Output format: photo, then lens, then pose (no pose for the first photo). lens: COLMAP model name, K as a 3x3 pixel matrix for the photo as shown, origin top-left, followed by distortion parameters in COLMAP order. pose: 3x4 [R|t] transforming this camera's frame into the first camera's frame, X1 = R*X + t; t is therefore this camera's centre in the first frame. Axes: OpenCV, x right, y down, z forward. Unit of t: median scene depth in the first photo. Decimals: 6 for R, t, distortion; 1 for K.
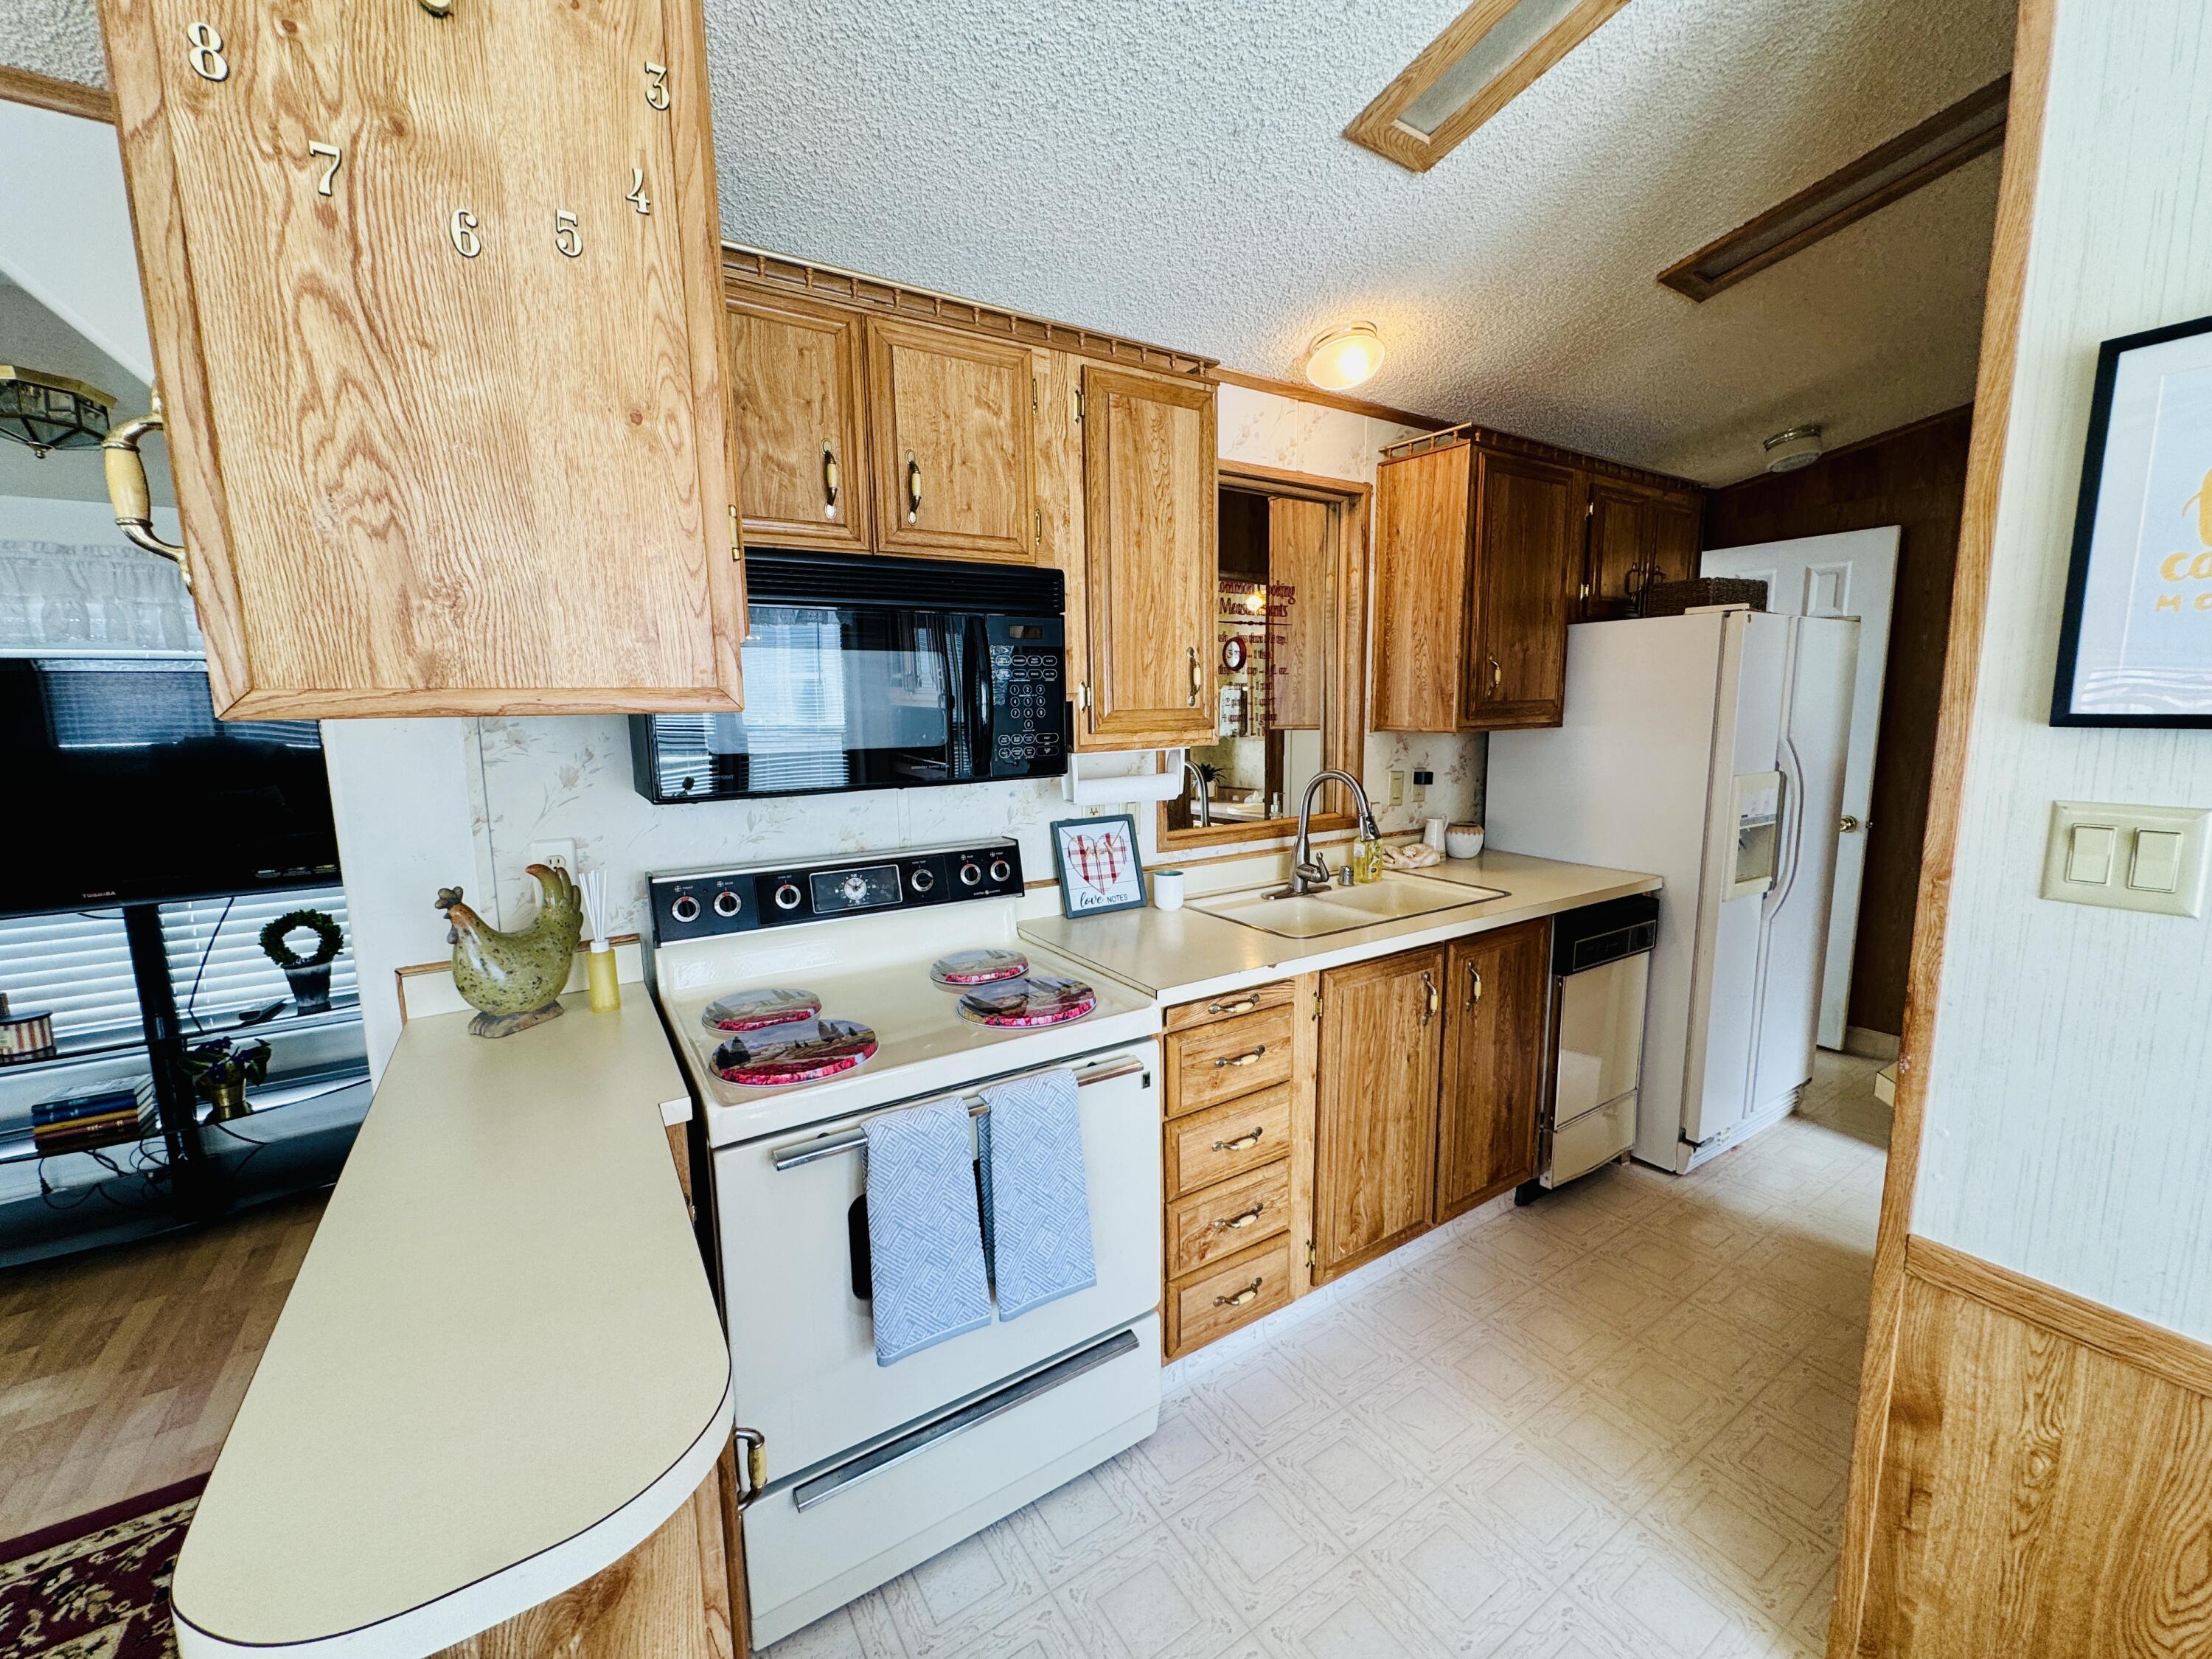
lens RADIAL K [[879.8, 0, 1111.9], [0, 879.8, 830.0], [0, 0, 1]] dist [-0.002668, -0.000195]
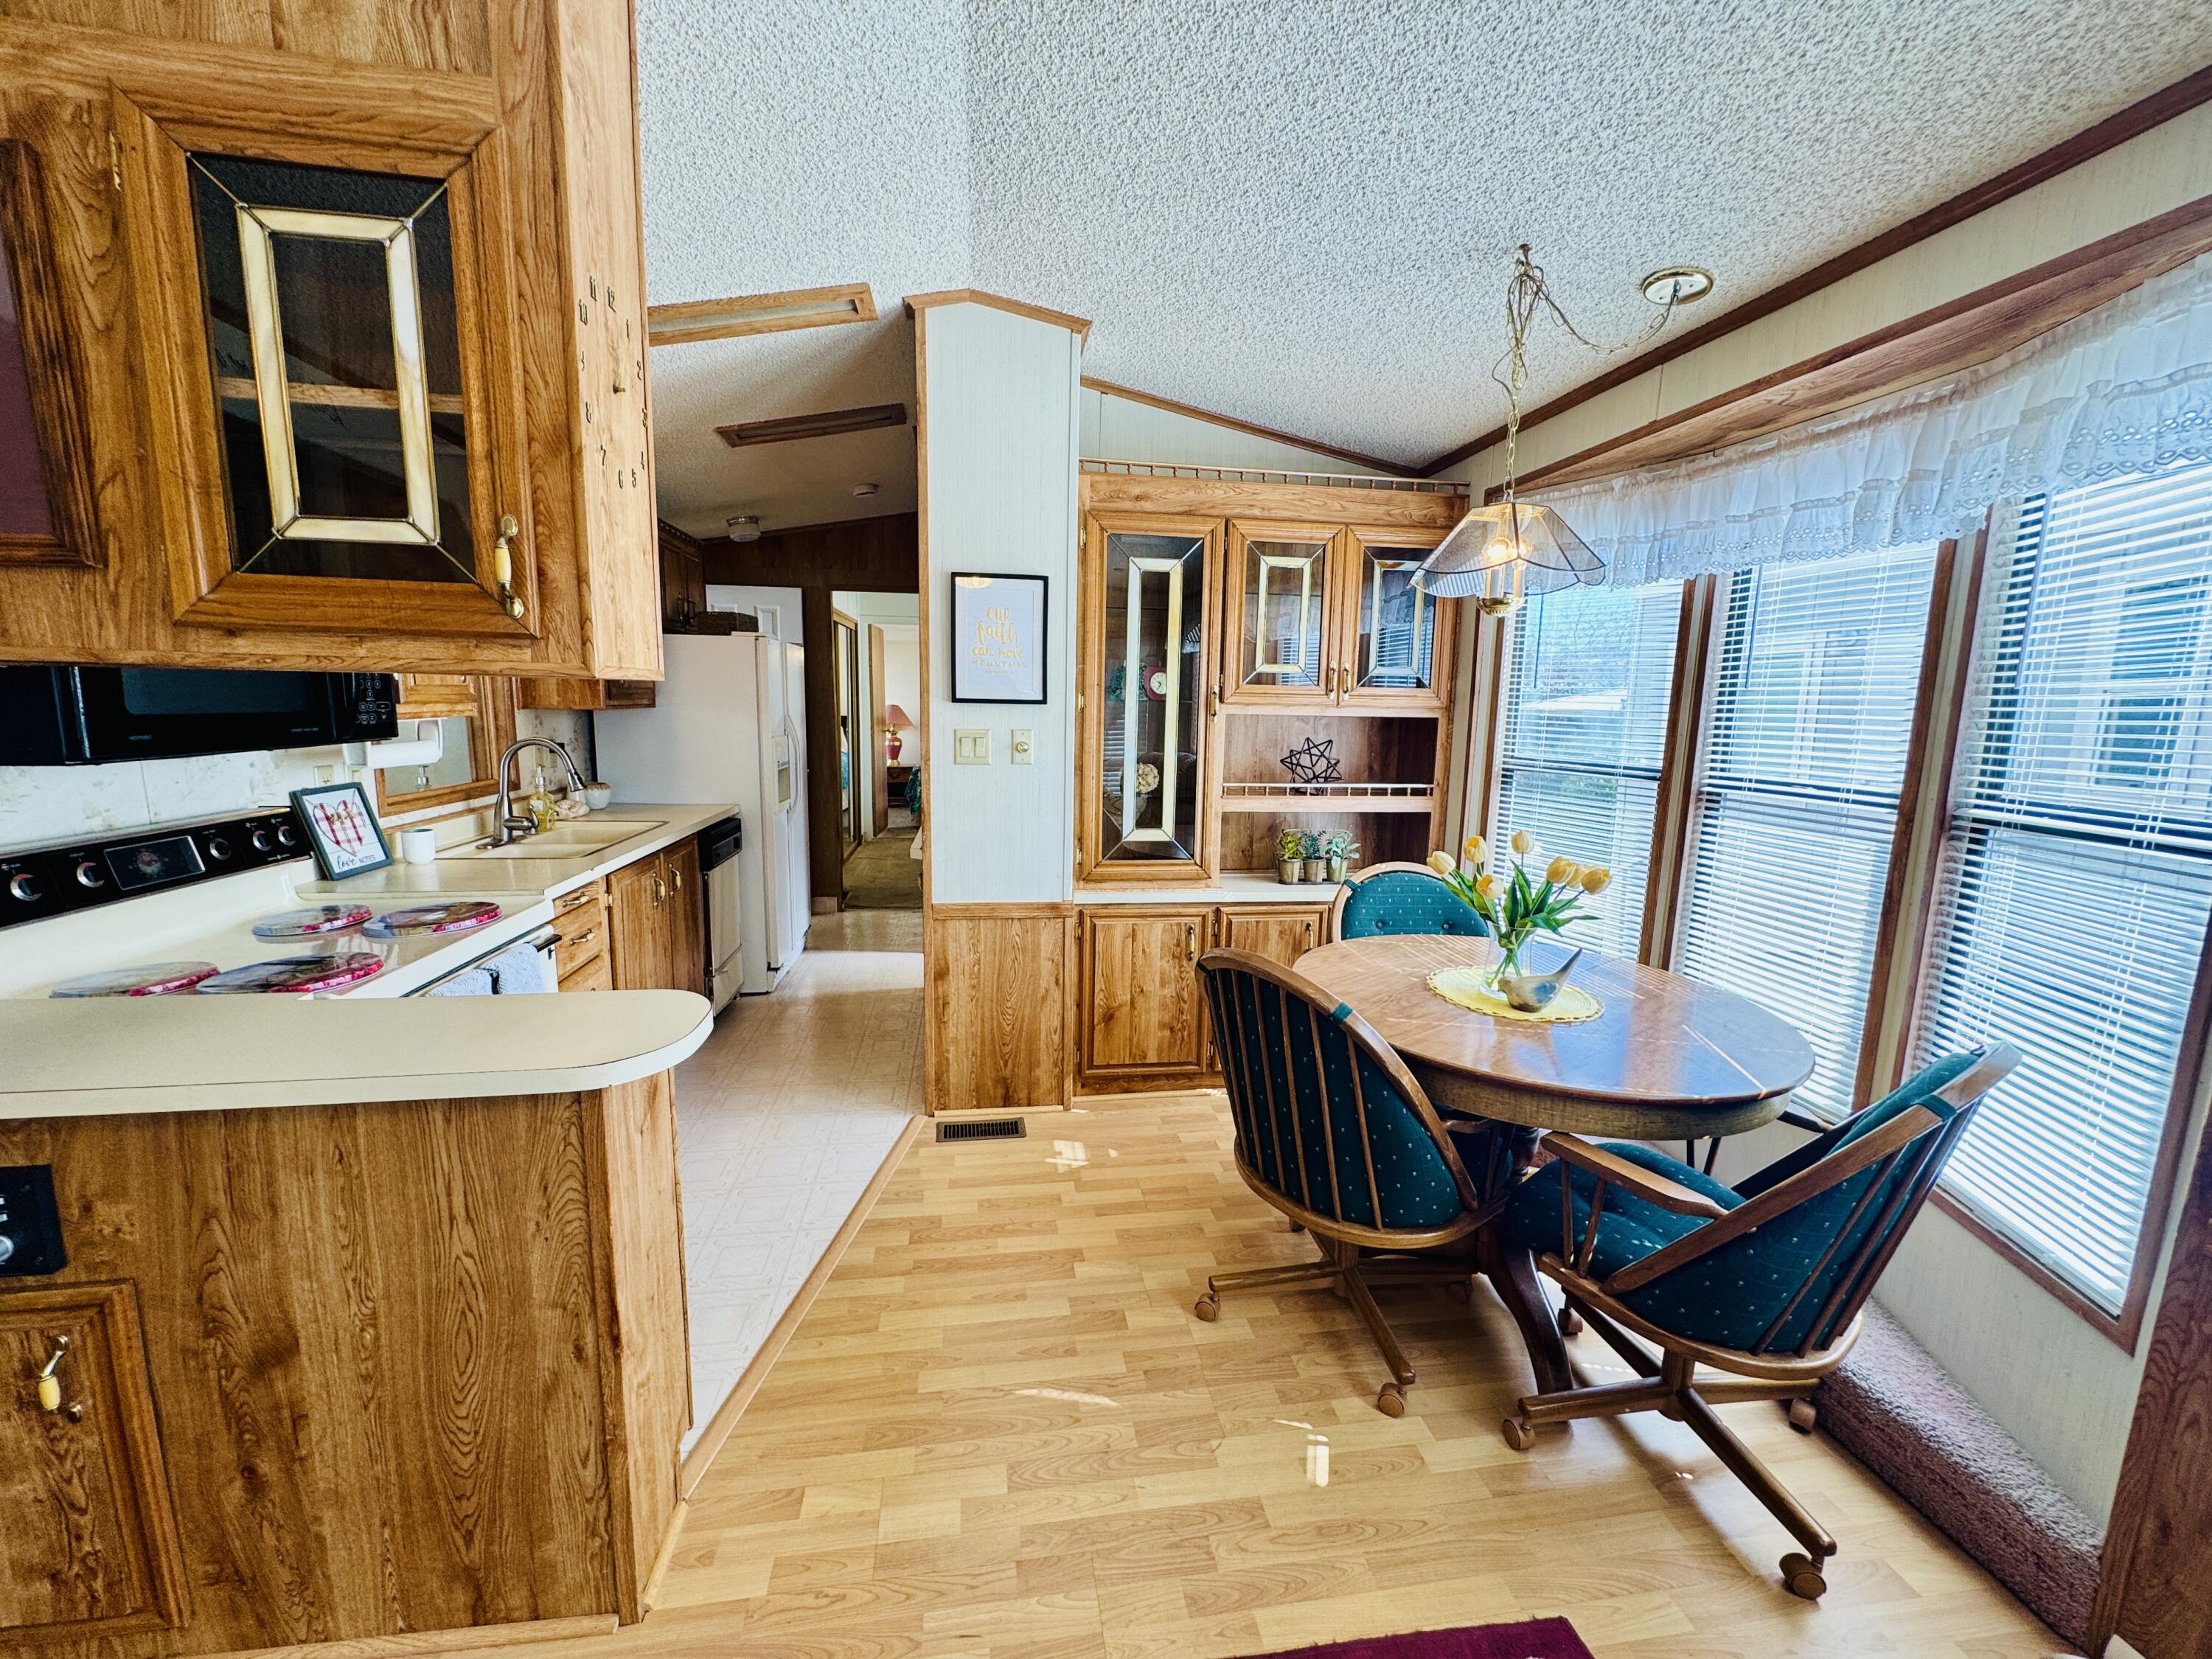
lens RADIAL K [[879.8, 0, 1105.7], [0, 879.8, 827.9], [0, 0, 1]] dist [-0.002668, -0.000195]
pose [[0.417187, -0.111342, 0.901974, -0.692890], [0.104658, 0.991750, 0.074017, 0.065171], [-0.902774, 0.063520, 0.425398, -0.329379]]
